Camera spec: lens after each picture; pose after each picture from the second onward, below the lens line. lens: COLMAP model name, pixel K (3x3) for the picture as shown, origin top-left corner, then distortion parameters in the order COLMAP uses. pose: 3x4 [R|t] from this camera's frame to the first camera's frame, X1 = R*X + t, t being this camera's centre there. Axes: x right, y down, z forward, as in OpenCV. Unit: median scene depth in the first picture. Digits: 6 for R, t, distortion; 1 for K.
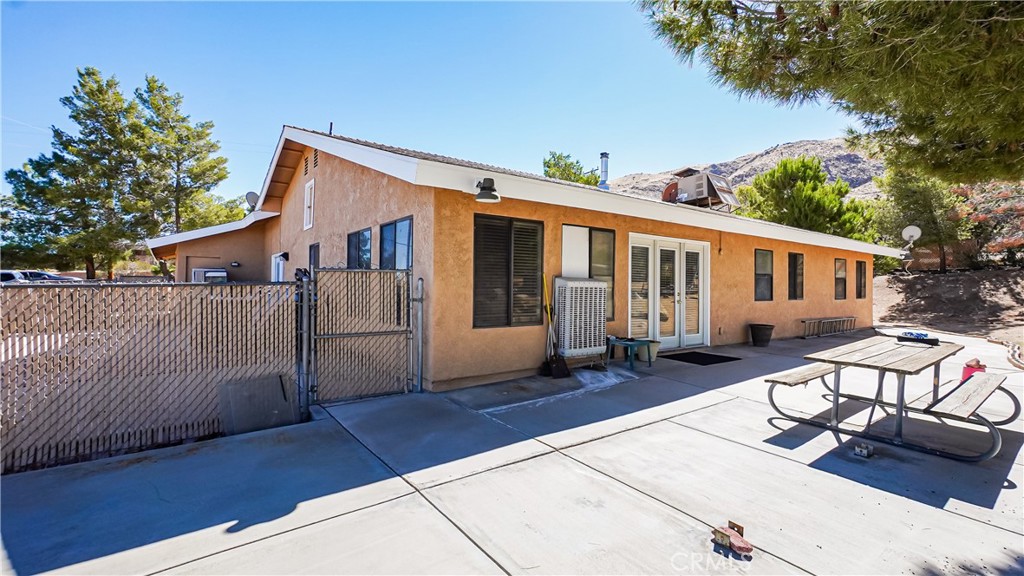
lens RADIAL K [[449.7, 0, 501.5], [0, 449.7, 285.8], [0, 0, 1]] dist [-0.000227, 0.000338]
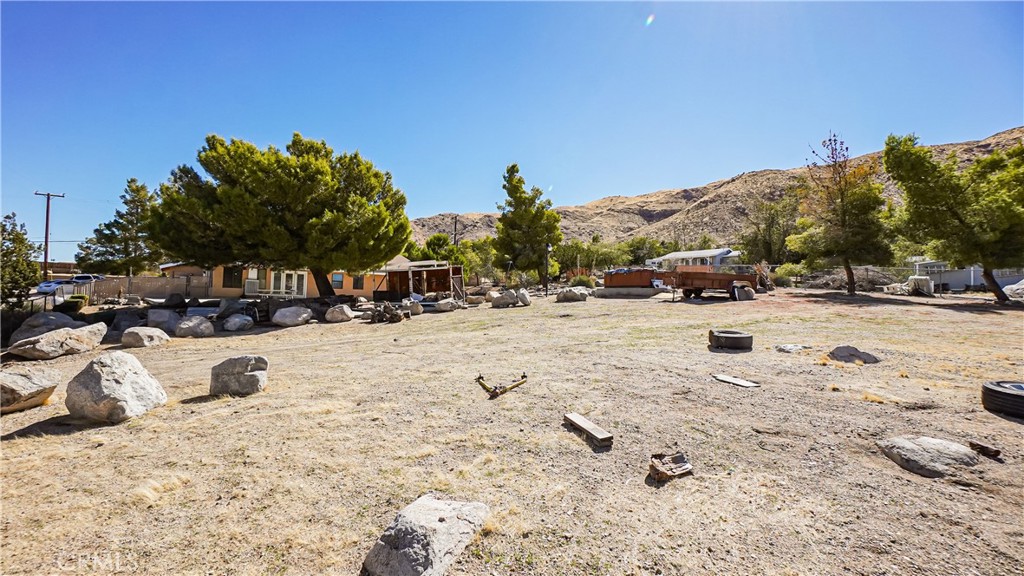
lens RADIAL K [[449.7, 0, 501.5], [0, 449.7, 285.8], [0, 0, 1]] dist [-0.000227, 0.000338]
pose [[0.999711, 0.023384, 0.005572, 0.829723], [-0.023189, 0.999193, -0.032794, 0.044175], [-0.006335, 0.032655, 0.999447, -1.128665]]
